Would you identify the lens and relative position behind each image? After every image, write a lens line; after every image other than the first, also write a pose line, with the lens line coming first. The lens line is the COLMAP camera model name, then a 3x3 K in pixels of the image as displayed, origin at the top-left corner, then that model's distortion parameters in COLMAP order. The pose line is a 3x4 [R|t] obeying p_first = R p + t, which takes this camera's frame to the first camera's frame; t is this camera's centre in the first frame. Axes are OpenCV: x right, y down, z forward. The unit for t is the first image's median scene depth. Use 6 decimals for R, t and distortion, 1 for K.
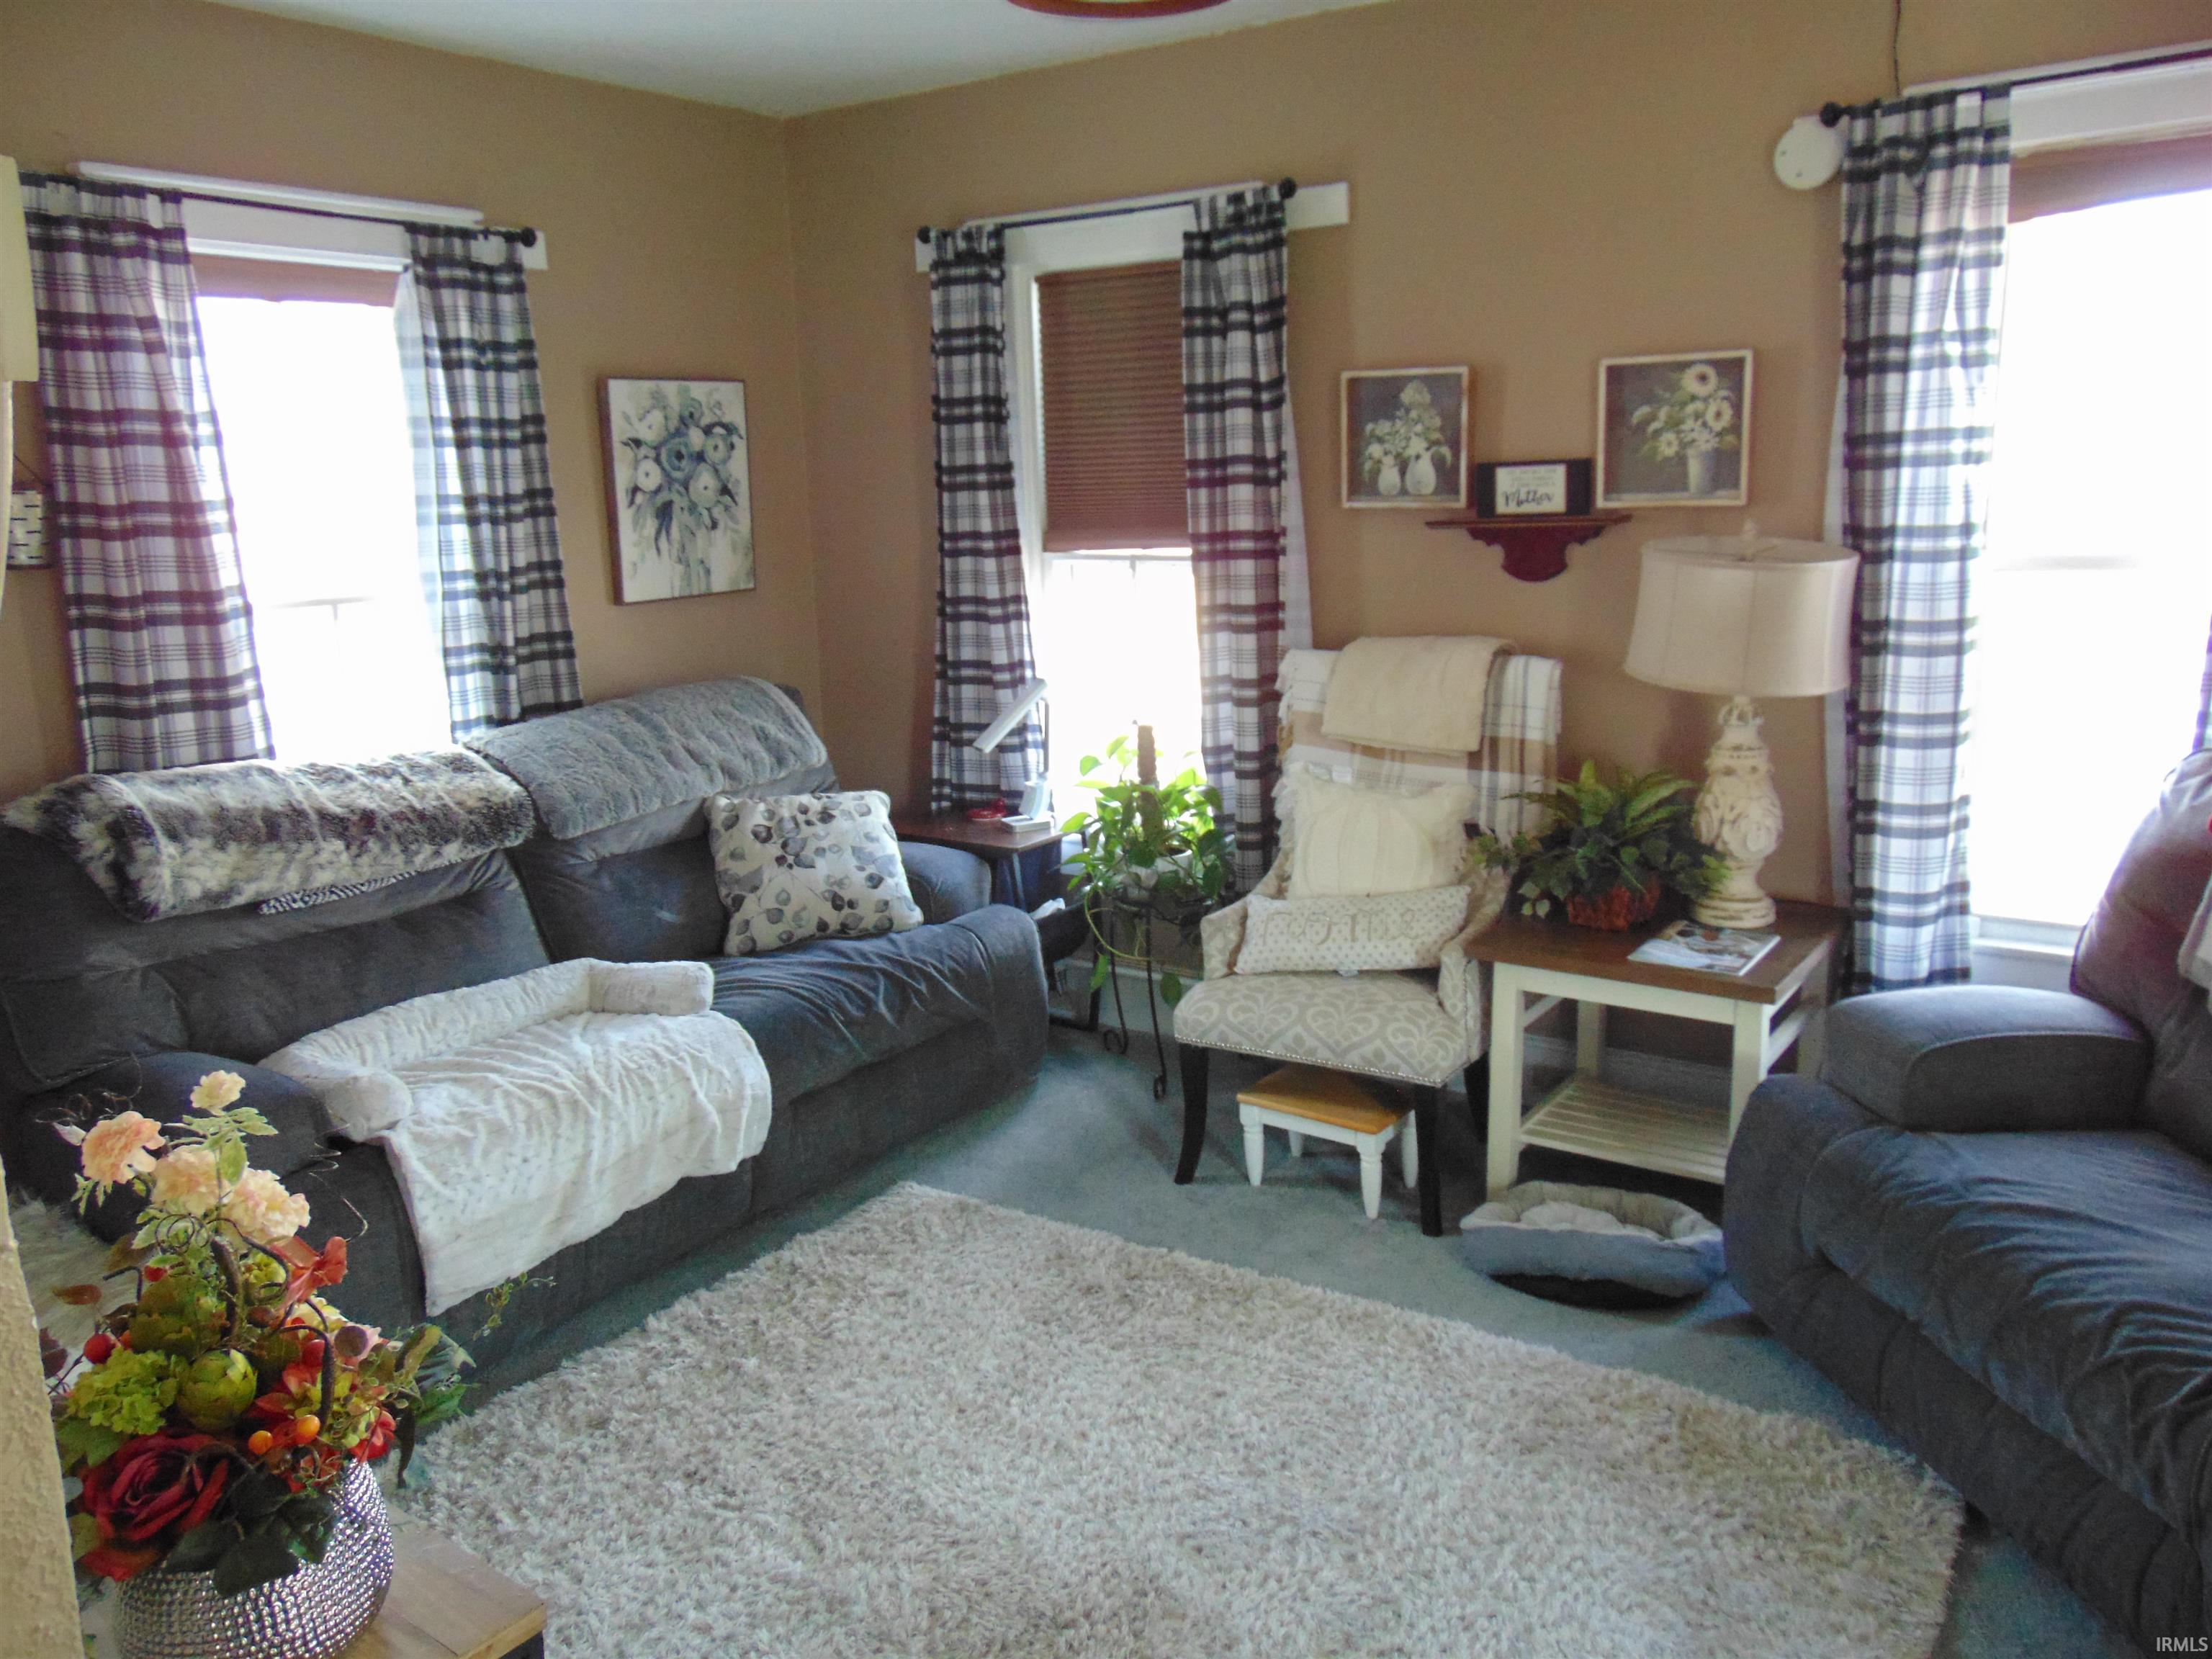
lens RADIAL K [[1650.5, 0, 1106.3], [0, 1650.5, 838.6], [0, 0, 1]] dist [-0.022098, 0.048176]
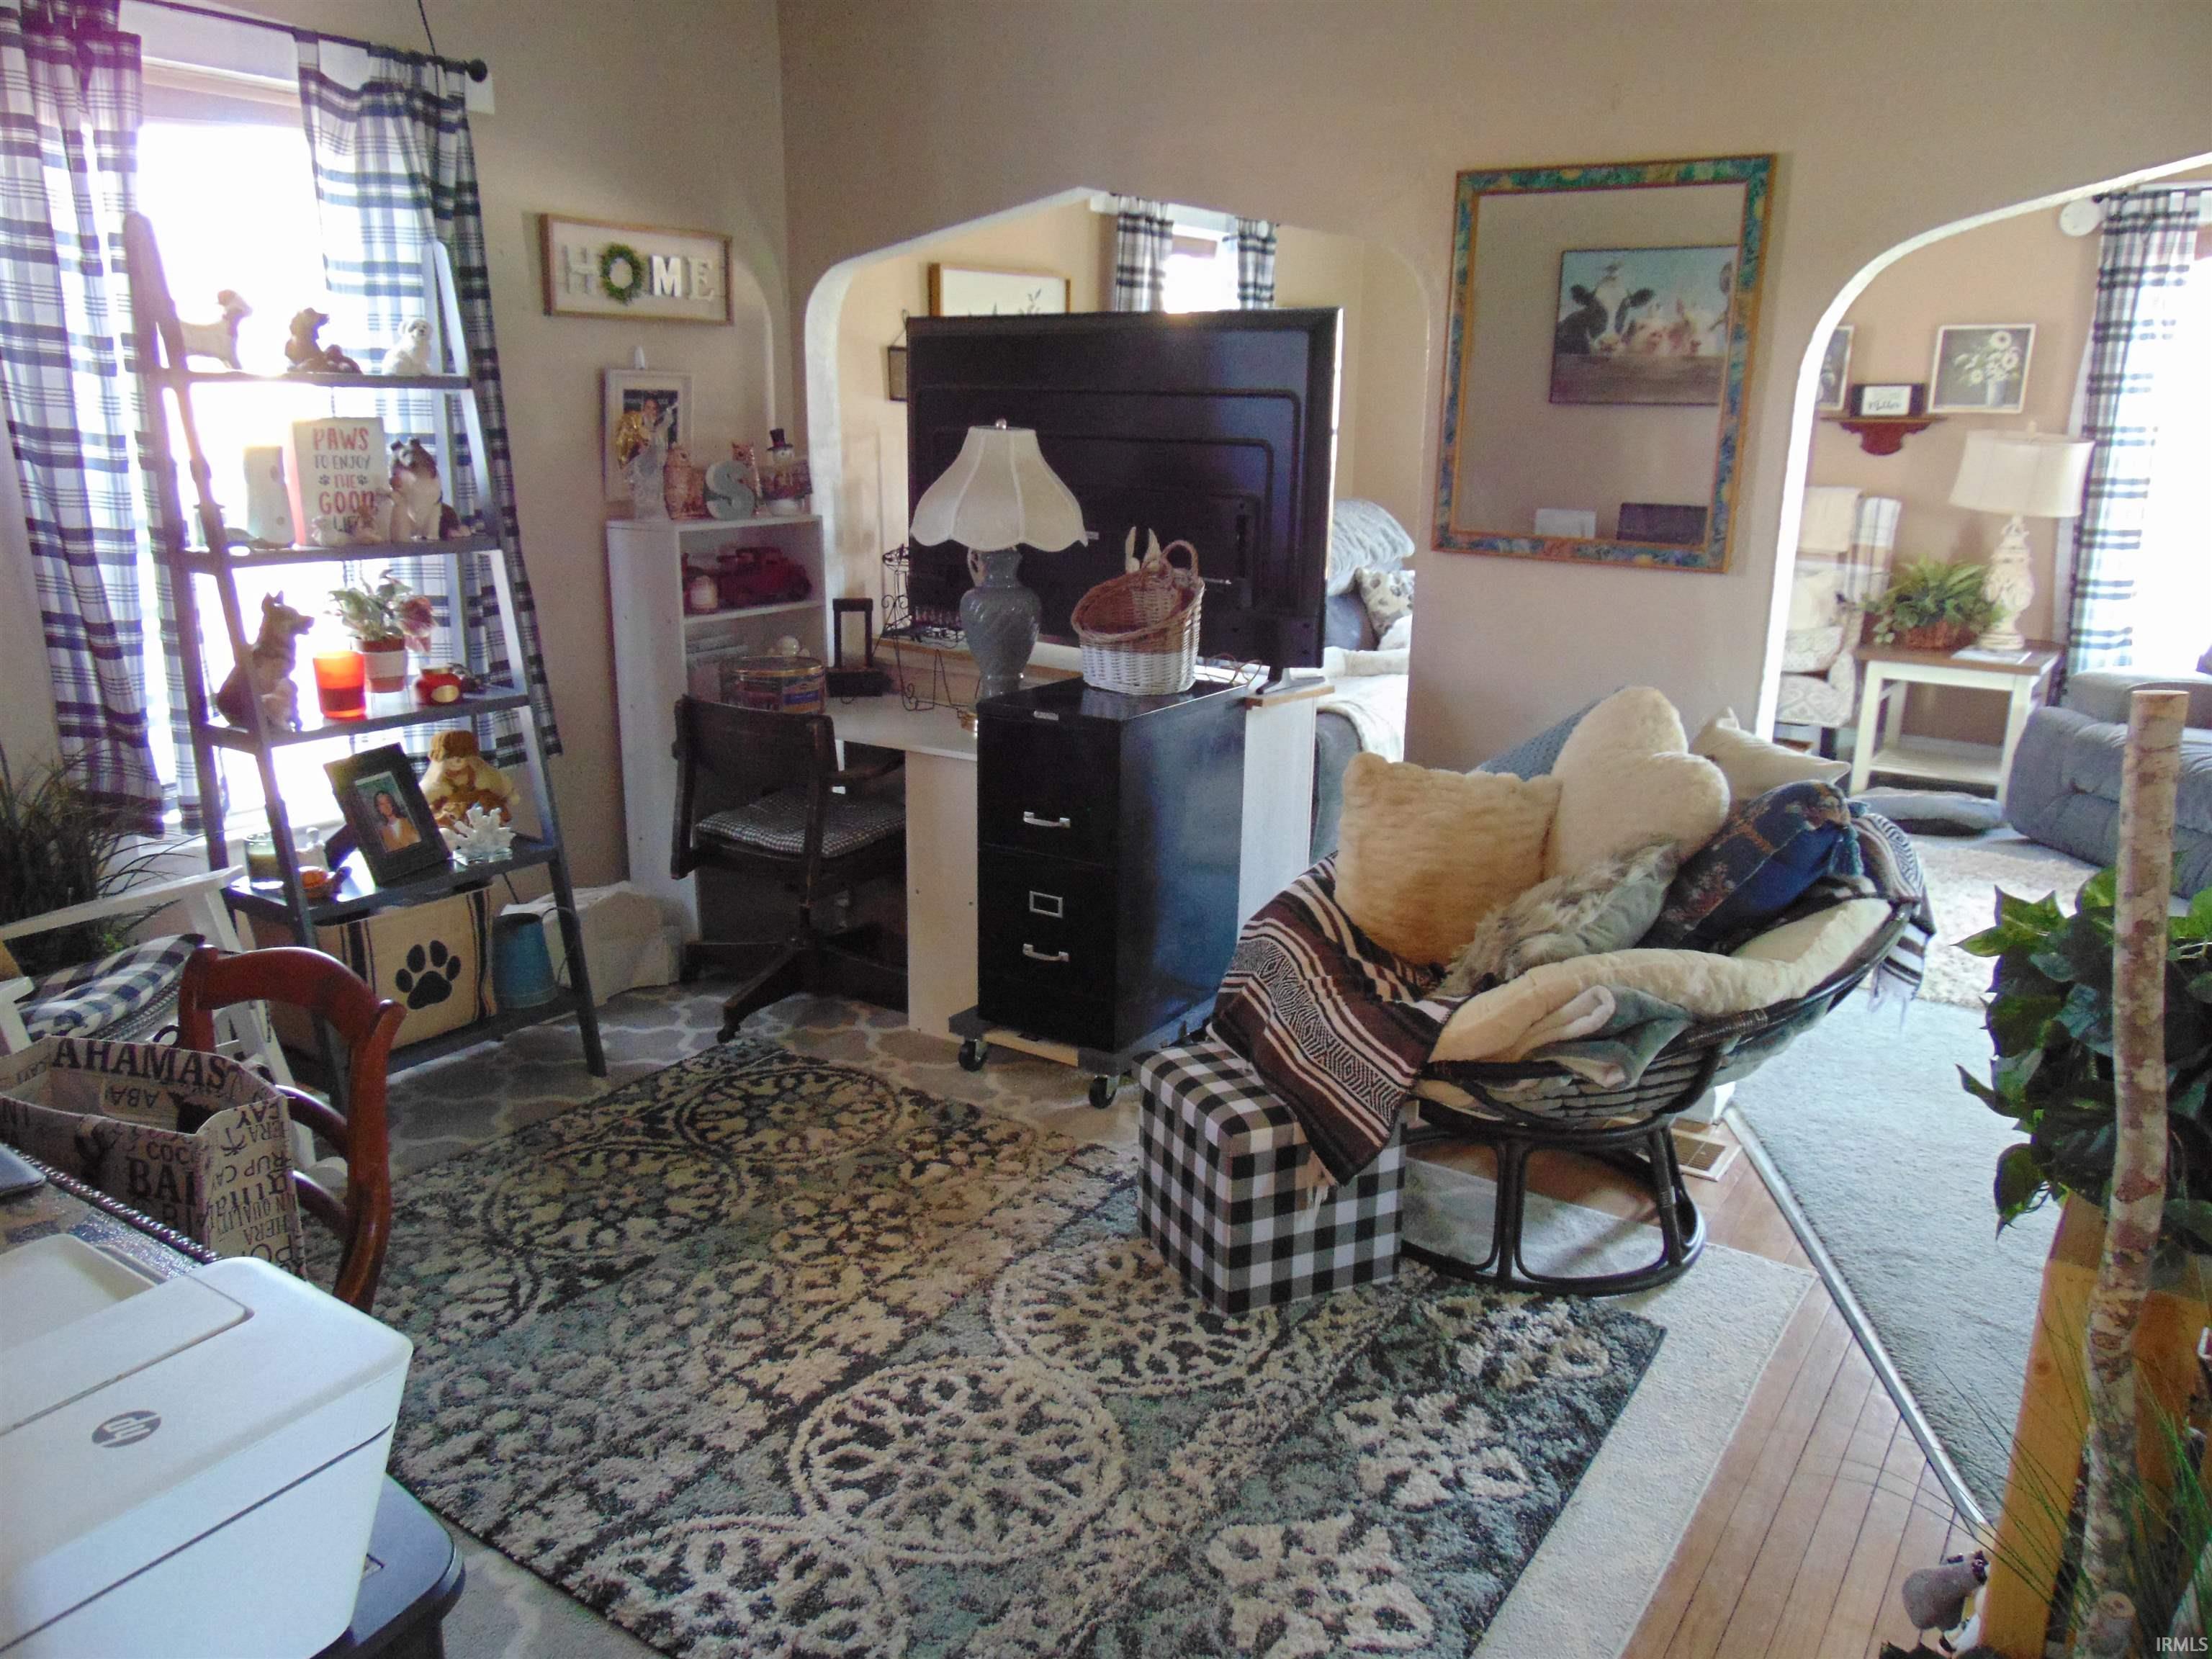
lens RADIAL K [[1650.5, 0, 1102.0], [0, 1650.5, 836.0], [0, 0, 1]] dist [-0.022098, 0.048176]
pose [[0.999081, 0.042323, 0.006712, -0.603881], [-0.042584, 0.998071, 0.045173, 0.217497], [-0.004787, -0.045418, 0.998957, -0.802529]]
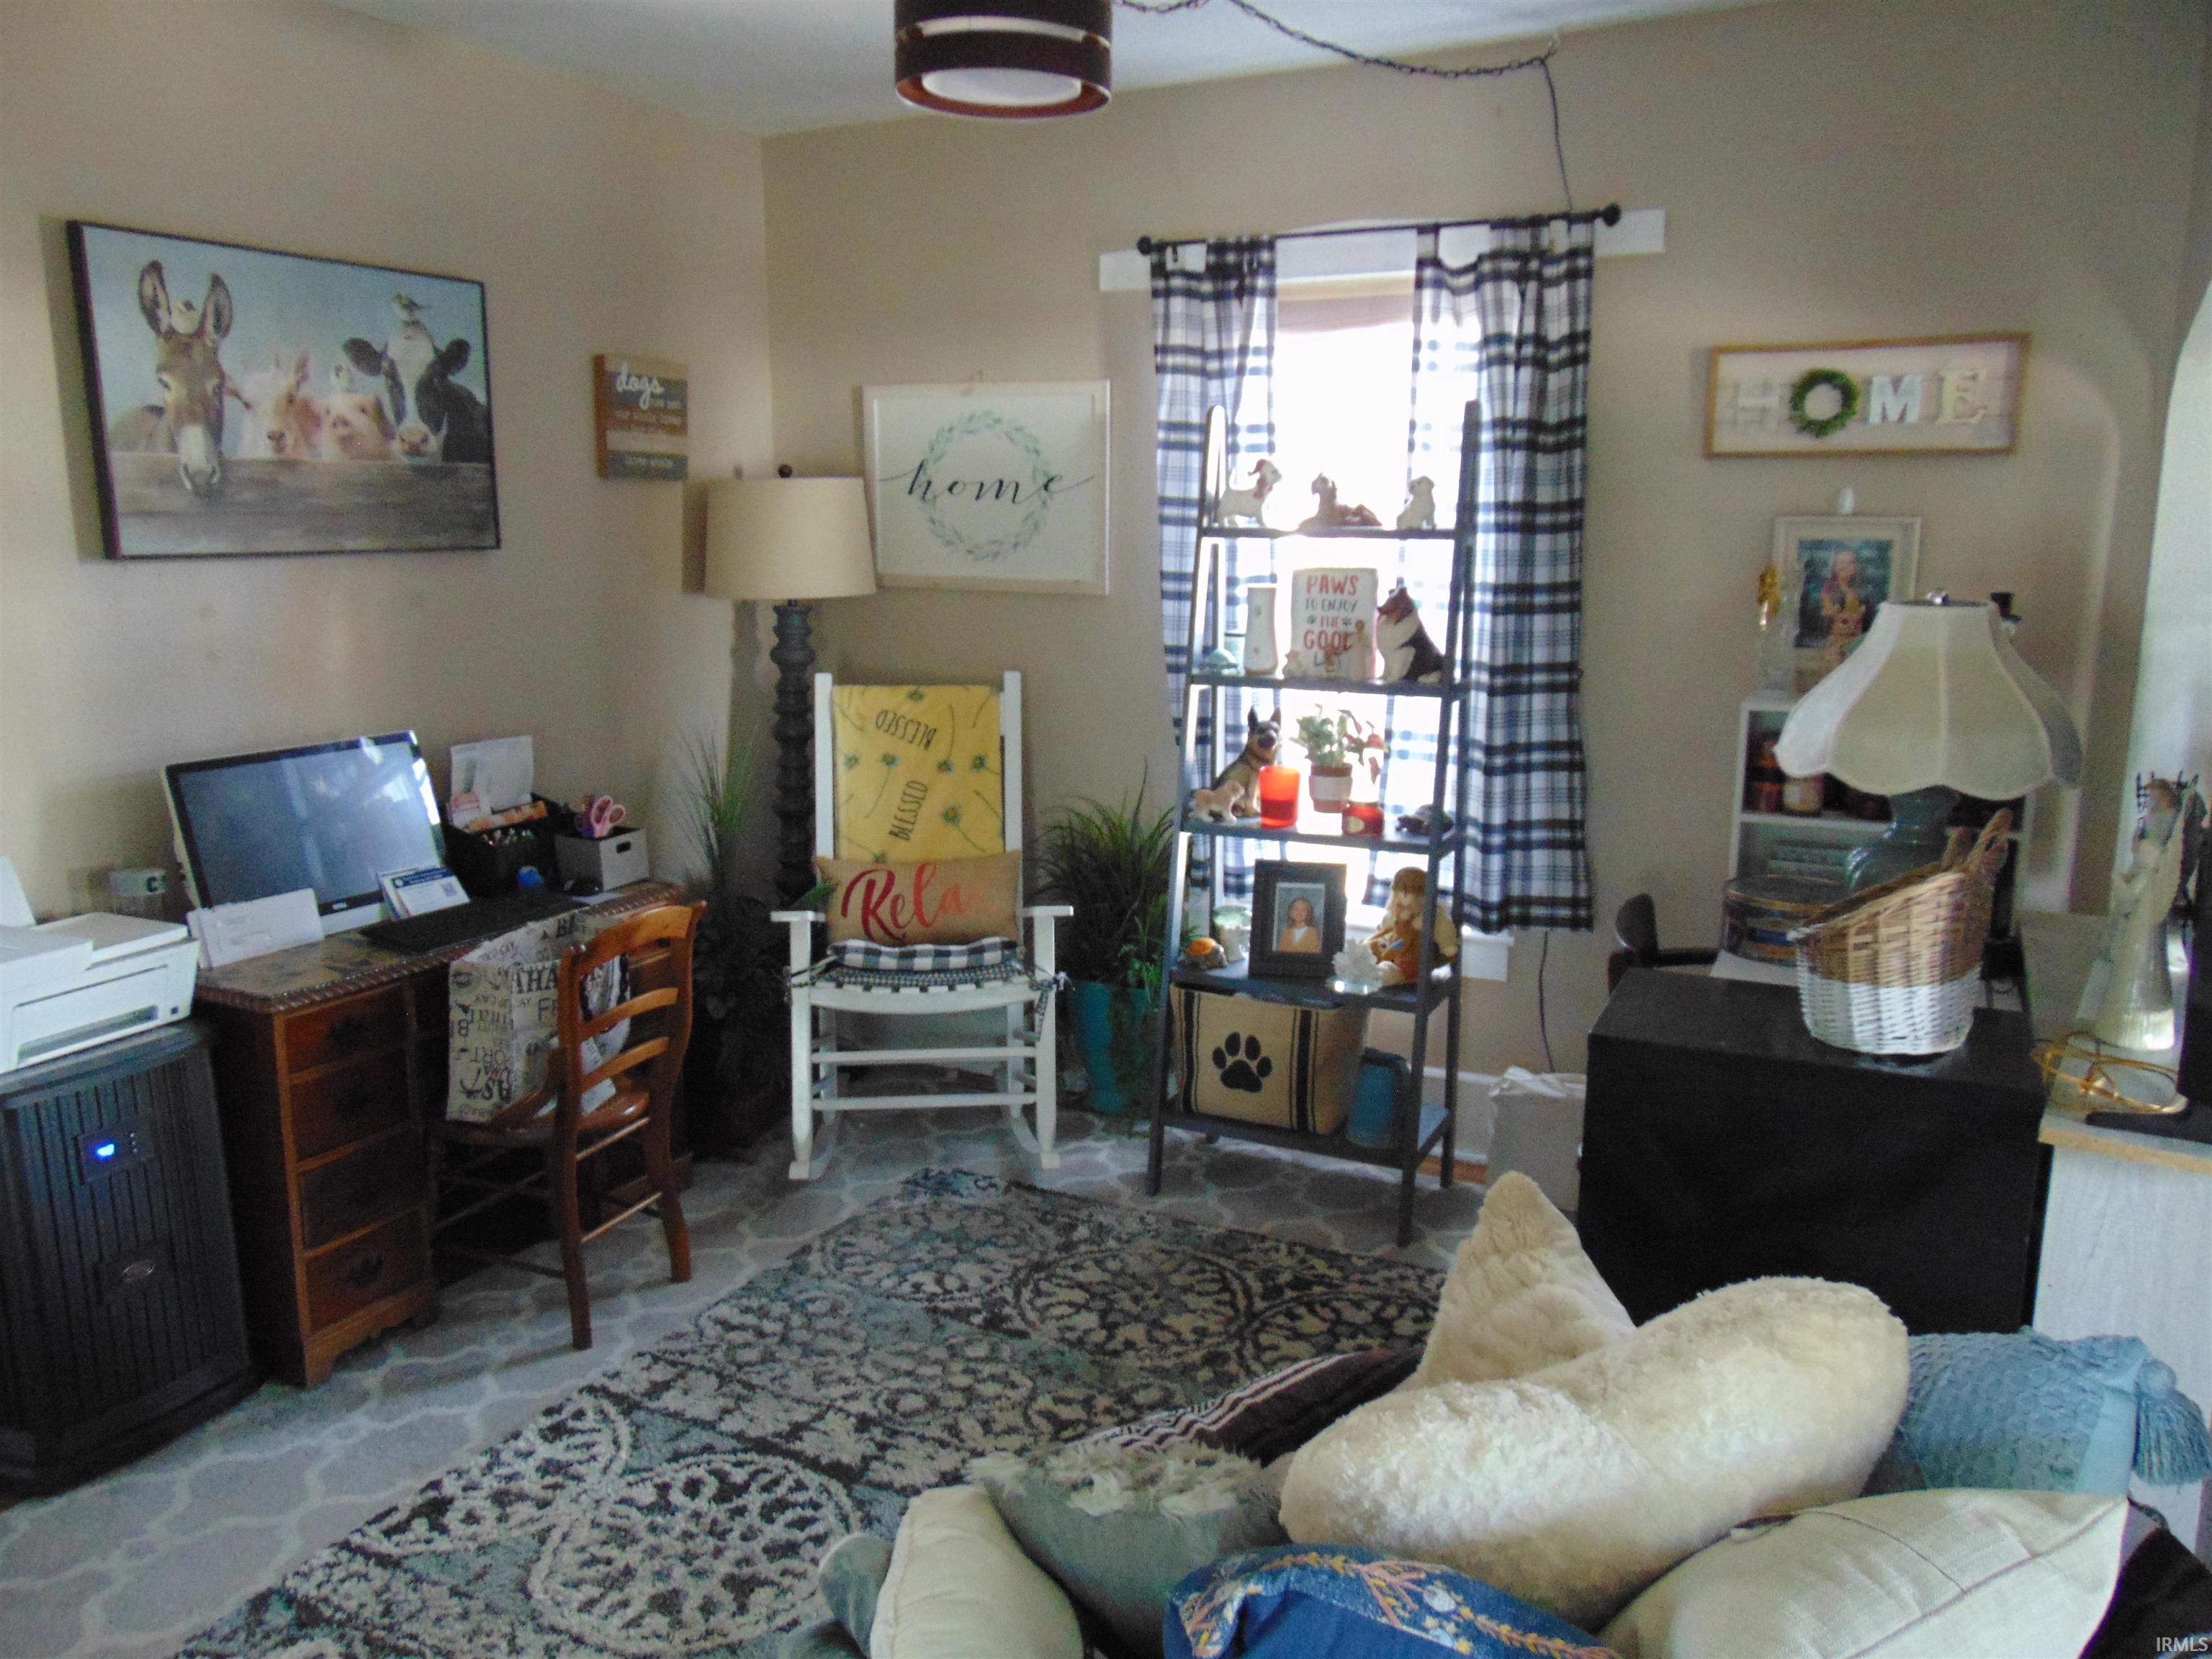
lens RADIAL K [[1650.5, 0, 1092.9], [0, 1650.5, 841.7], [0, 0, 1]] dist [-0.022098, 0.048176]
pose [[0.118616, 0.214405, -0.969516, 1.534754], [-0.218765, 0.958059, 0.185107, -0.387109], [0.968541, 0.190139, 0.160546, 1.575094]]
